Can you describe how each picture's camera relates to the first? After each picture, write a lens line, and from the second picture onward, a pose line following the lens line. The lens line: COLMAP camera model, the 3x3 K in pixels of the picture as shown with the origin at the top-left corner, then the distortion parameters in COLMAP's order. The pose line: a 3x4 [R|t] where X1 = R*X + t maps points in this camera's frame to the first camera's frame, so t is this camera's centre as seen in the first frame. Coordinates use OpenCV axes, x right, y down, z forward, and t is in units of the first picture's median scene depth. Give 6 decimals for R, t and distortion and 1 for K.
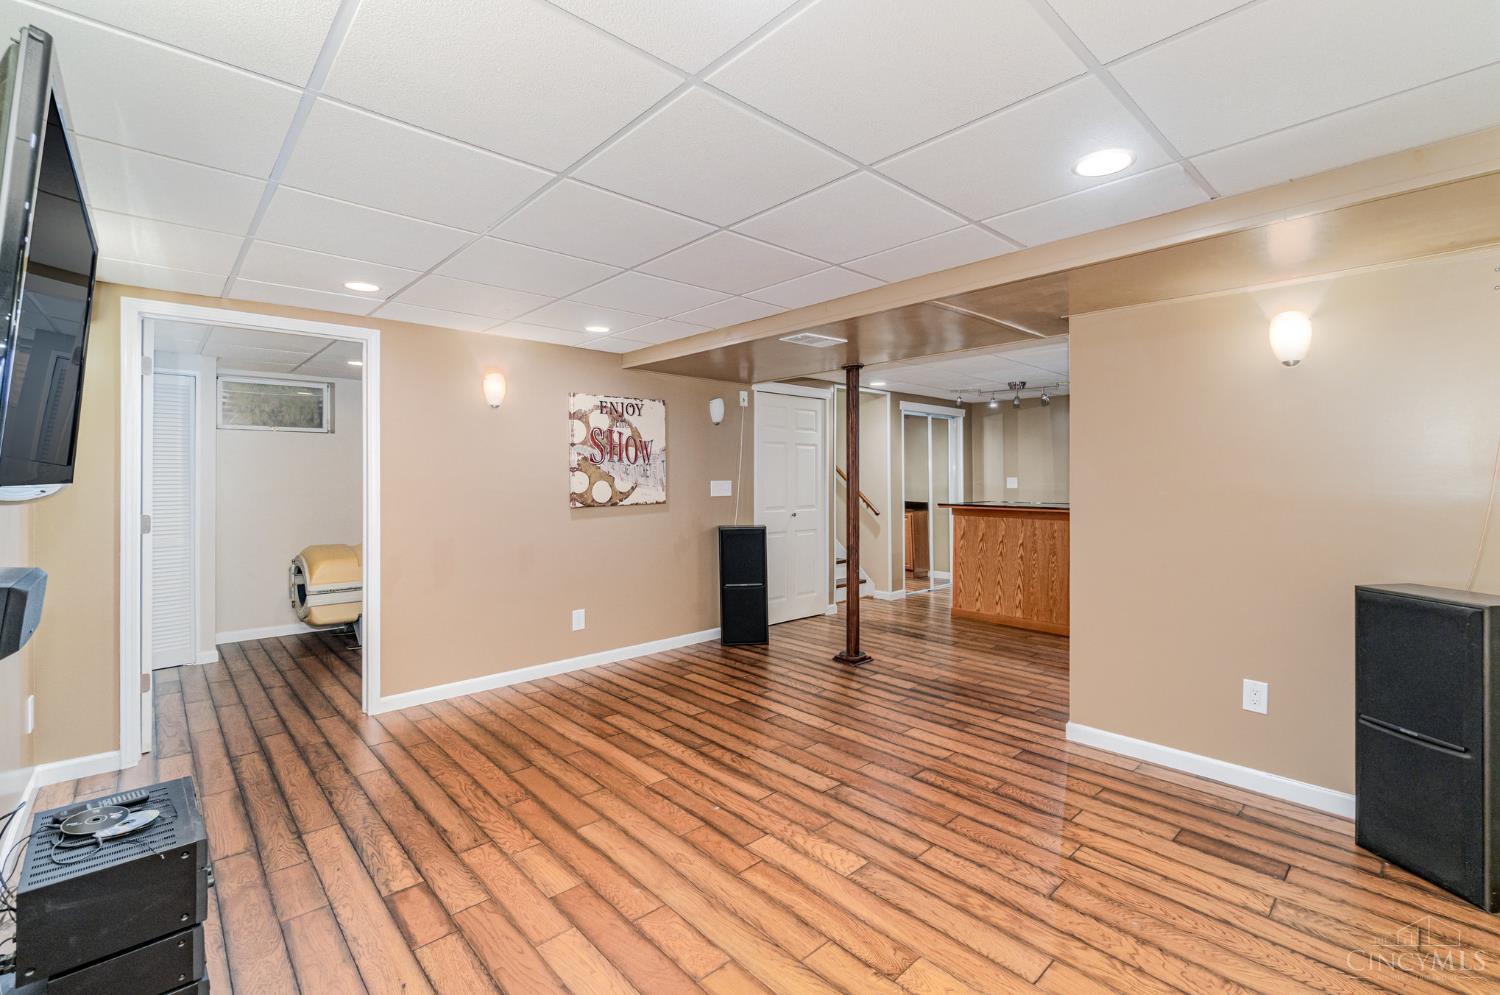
lens RADIAL K [[651.9, 0, 749.9], [0, 651.9, 484.9], [0, 0, 1]] dist [-0.008496, -0.000193]
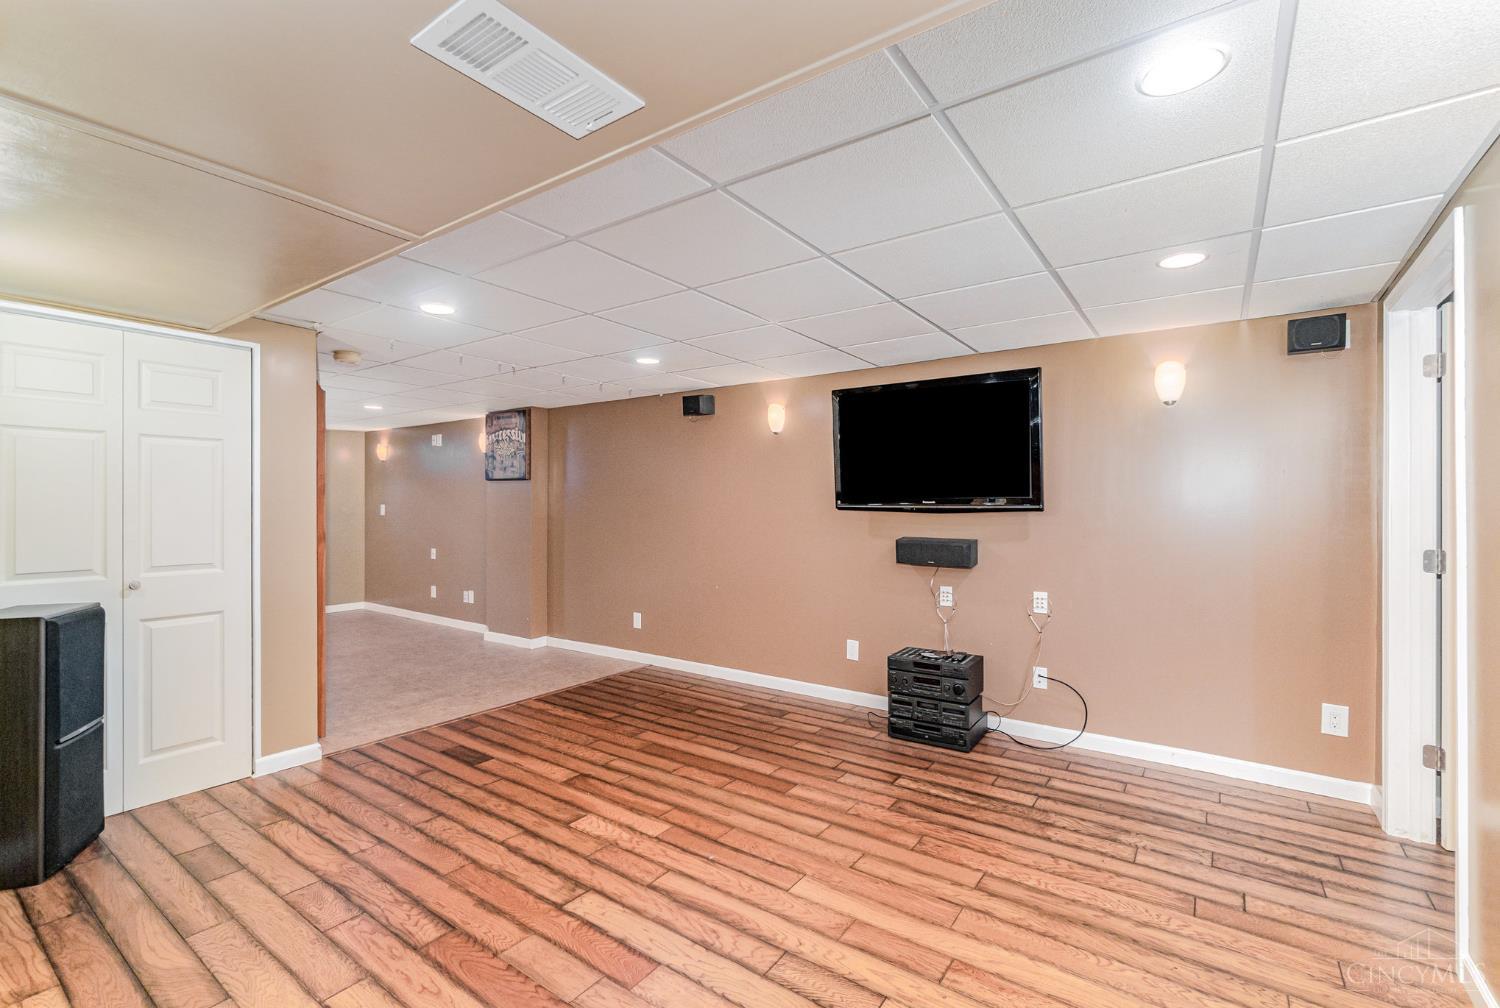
lens RADIAL K [[648.5, 0, 754.4], [0, 648.5, 504.5], [0, 0, 1]] dist [-0.003681, -0.000026]
pose [[-0.976206, -0.000048, -0.216845, 0.096495], [-0.003355, 0.999884, 0.014883, -0.028112], [0.216819, 0.015257, -0.976093, 2.021799]]
